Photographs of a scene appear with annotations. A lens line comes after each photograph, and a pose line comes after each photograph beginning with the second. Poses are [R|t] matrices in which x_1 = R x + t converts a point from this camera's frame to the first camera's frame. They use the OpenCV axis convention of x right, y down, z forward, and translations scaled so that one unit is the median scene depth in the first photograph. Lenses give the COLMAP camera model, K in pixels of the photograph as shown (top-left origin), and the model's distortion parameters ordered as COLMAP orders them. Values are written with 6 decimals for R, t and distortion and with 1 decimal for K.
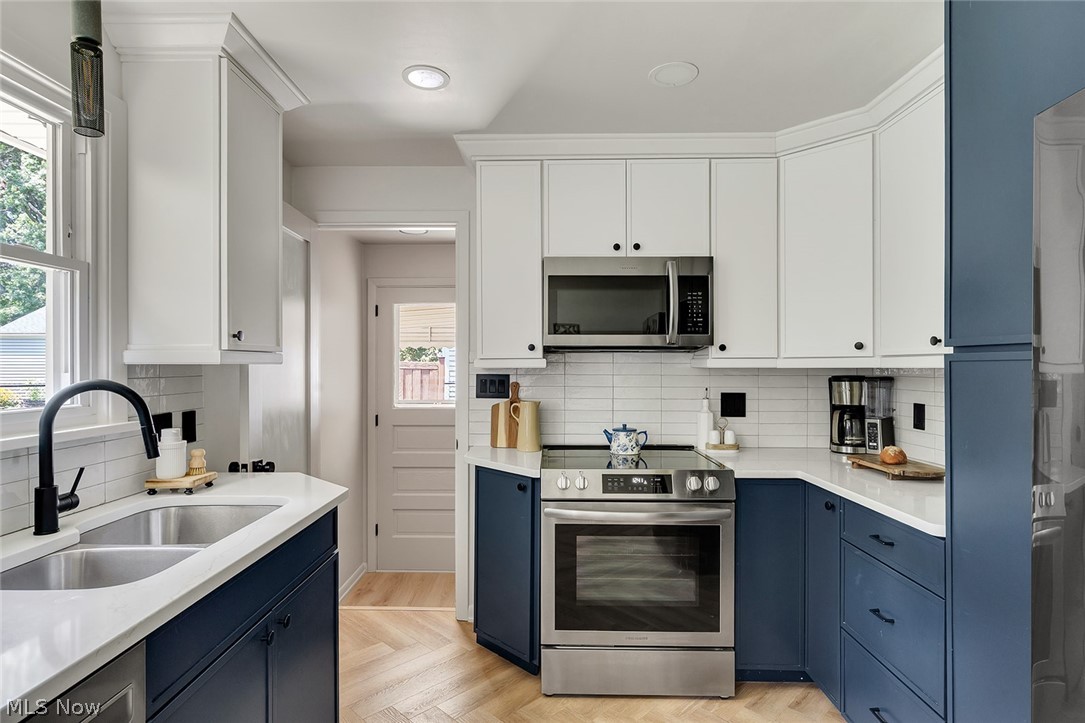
lens RADIAL K [[574.5, 0, 536.0], [0, 574.5, 364.1], [0, 0, 1]] dist [0.000980, -0.002096]
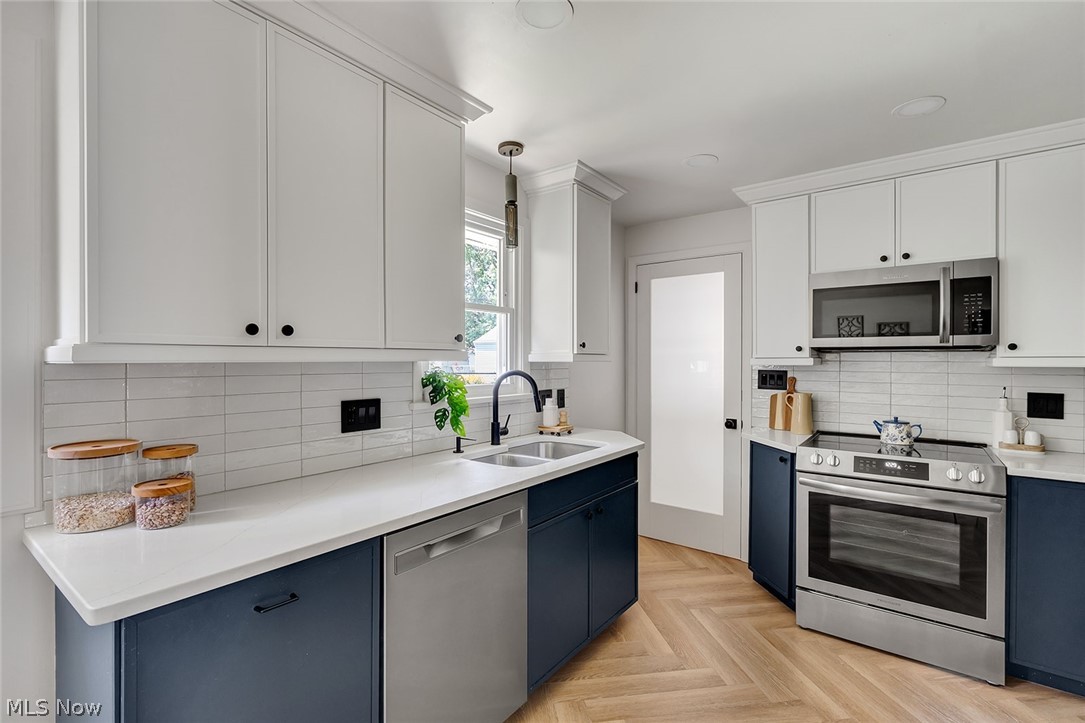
lens RADIAL K [[495.0, 0, 540.5], [0, 495.0, 360.5], [0, 0, 1]] dist [-0.004913, 0.002313]
pose [[0.810730, 0.002516, -0.585415, 0.183792], [-0.001386, 0.999996, 0.002378, -0.006017], [0.585419, -0.001117, 0.810730, -0.200314]]
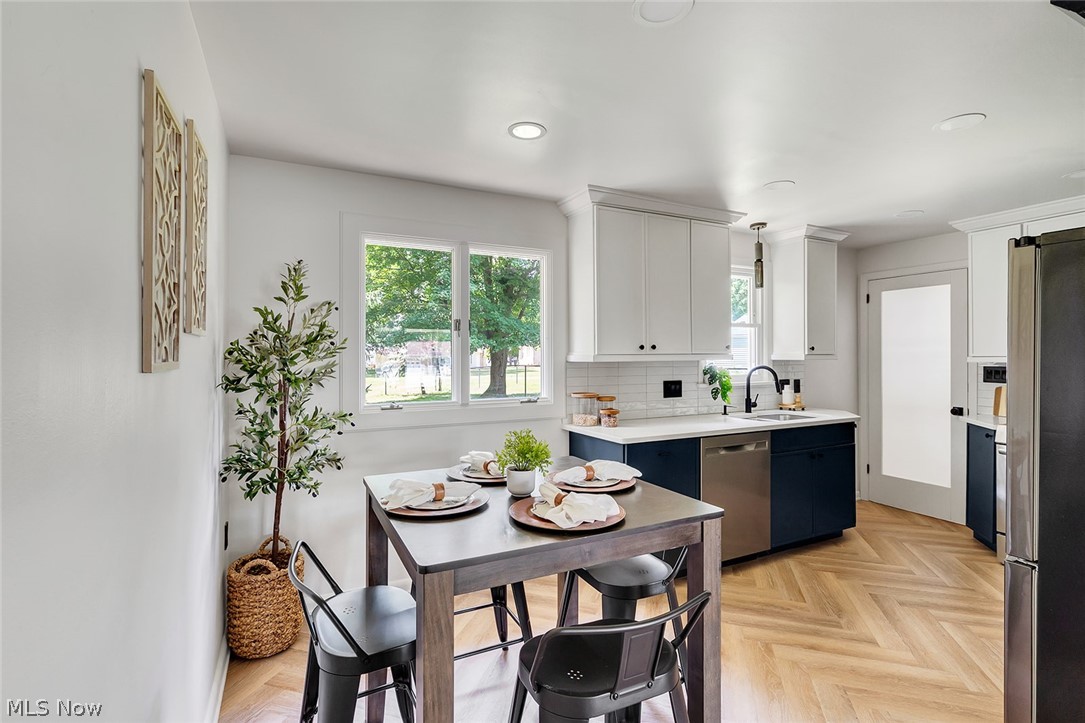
lens RADIAL K [[495.0, 0, 541.1], [0, 495.0, 356.9], [0, 0, 1]] dist [-0.004913, 0.002313]
pose [[0.466732, 0.000469, -0.884399, 0.635646], [0.003871, 0.999989, 0.002573, -0.018825], [0.884390, -0.004624, 0.466725, -0.794638]]
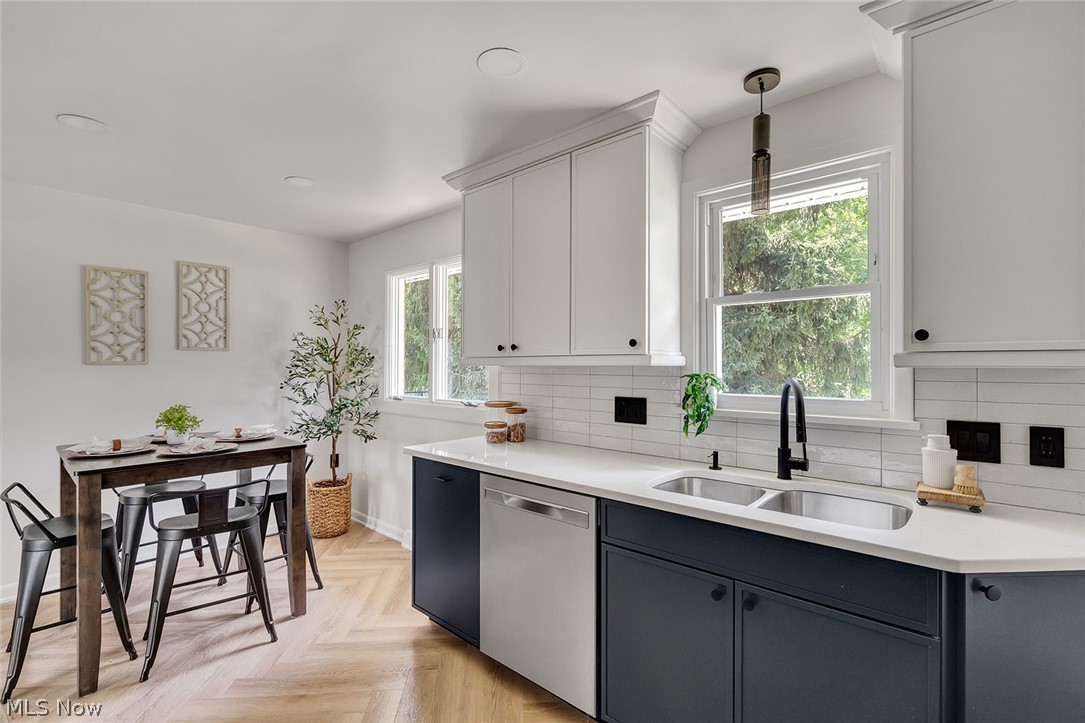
lens RADIAL K [[495.0, 0, 541.6], [0, 495.0, 361.9], [0, 0, 1]] dist [-0.004913, 0.002313]
pose [[-0.649933, -0.005760, -0.759970, 0.330521], [0.000082, 0.999971, -0.007648, -0.001864], [0.759992, -0.005033, -0.649913, 0.818339]]
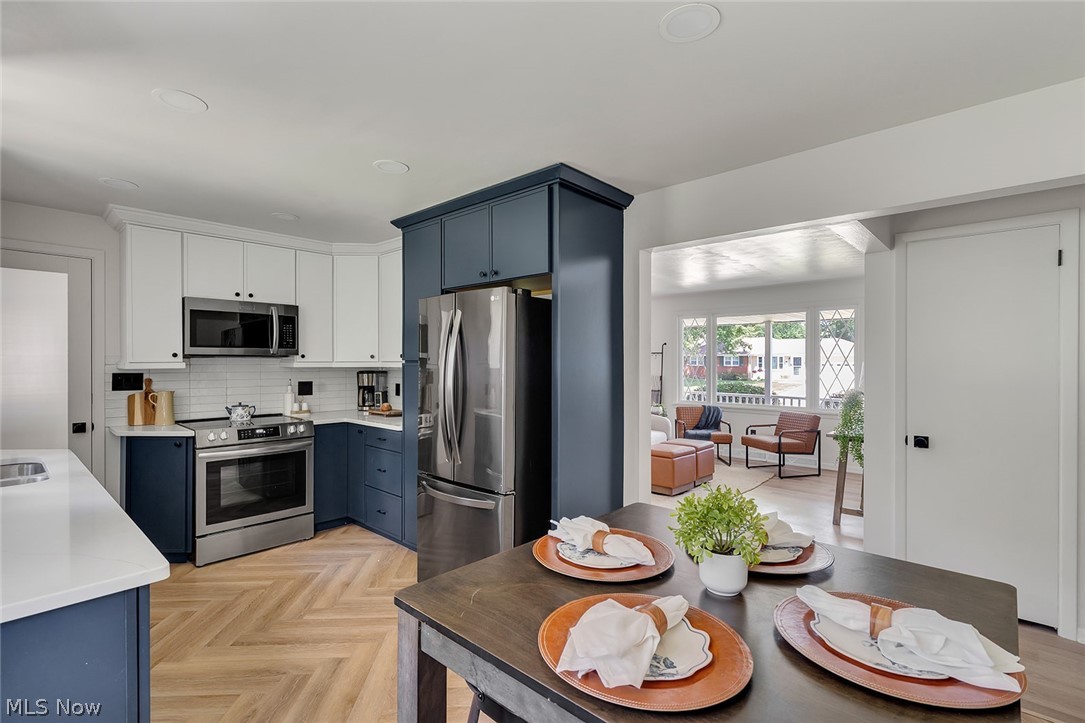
lens RADIAL K [[495.0, 0, 536.6], [0, 495.0, 365.0], [0, 0, 1]] dist [-0.004913, 0.002313]
pose [[0.666878, -0.004445, 0.745154, -0.387825], [-0.003587, 0.999951, 0.009175, -0.020474], [-0.745158, -0.008791, 0.666830, -0.659210]]
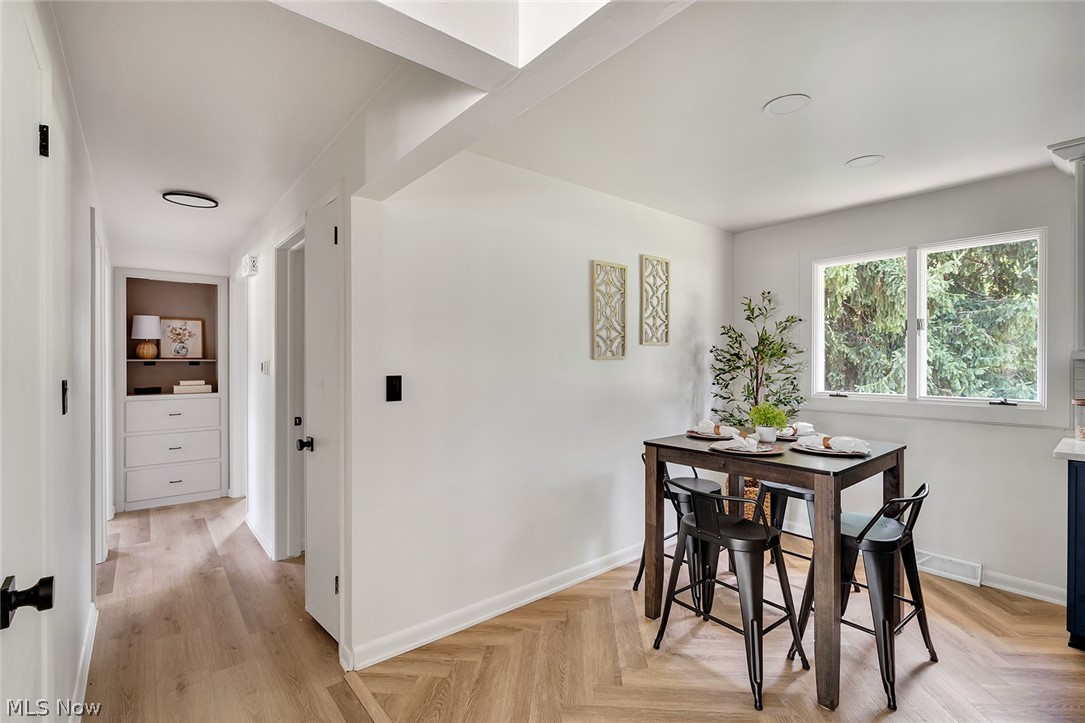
lens RADIAL K [[495.0, 0, 539.2], [0, 495.0, 357.7], [0, 0, 1]] dist [-0.004913, 0.002313]
pose [[-0.758957, -0.002603, -0.651136, 1.069737], [0.002024, 0.999978, -0.006357, -0.000496], [0.651138, -0.006143, -0.758935, -0.020541]]
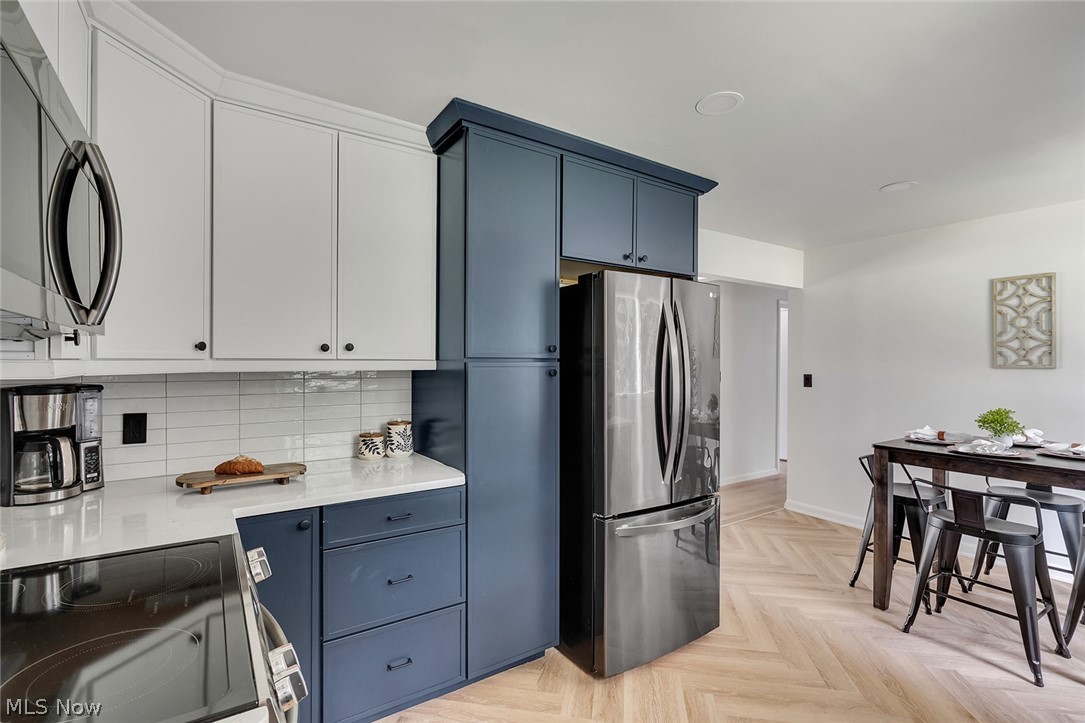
lens RADIAL K [[495.0, 0, 534.3], [0, 495.0, 365.3], [0, 0, 1]] dist [-0.004913, 0.002313]
pose [[-0.567479, -0.011277, 0.823311, -0.297624], [-0.007362, 0.999936, 0.008622, -0.014858], [-0.823355, -0.001169, -0.567525, 1.001436]]
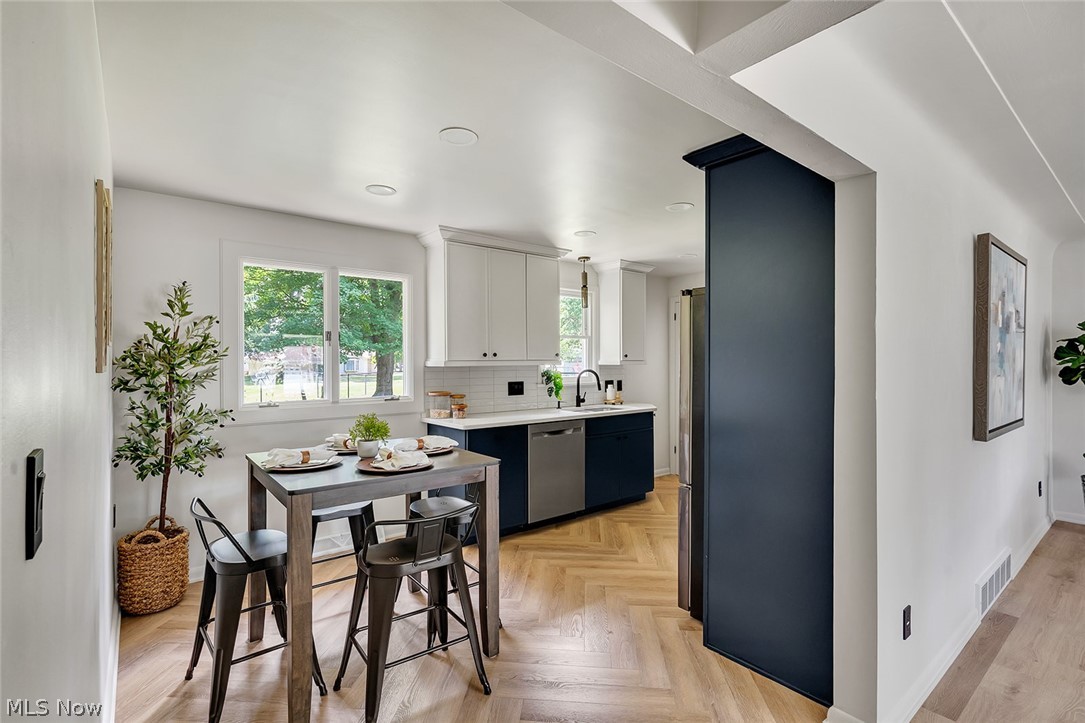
lens RADIAL K [[495.0, 0, 540.1], [0, 495.0, 364.3], [0, 0, 1]] dist [-0.004913, 0.002313]
pose [[0.641444, 0.002096, -0.767167, 0.991187], [0.004711, 0.999967, 0.006672, -0.018001], [0.767156, -0.007894, 0.641412, -0.866535]]
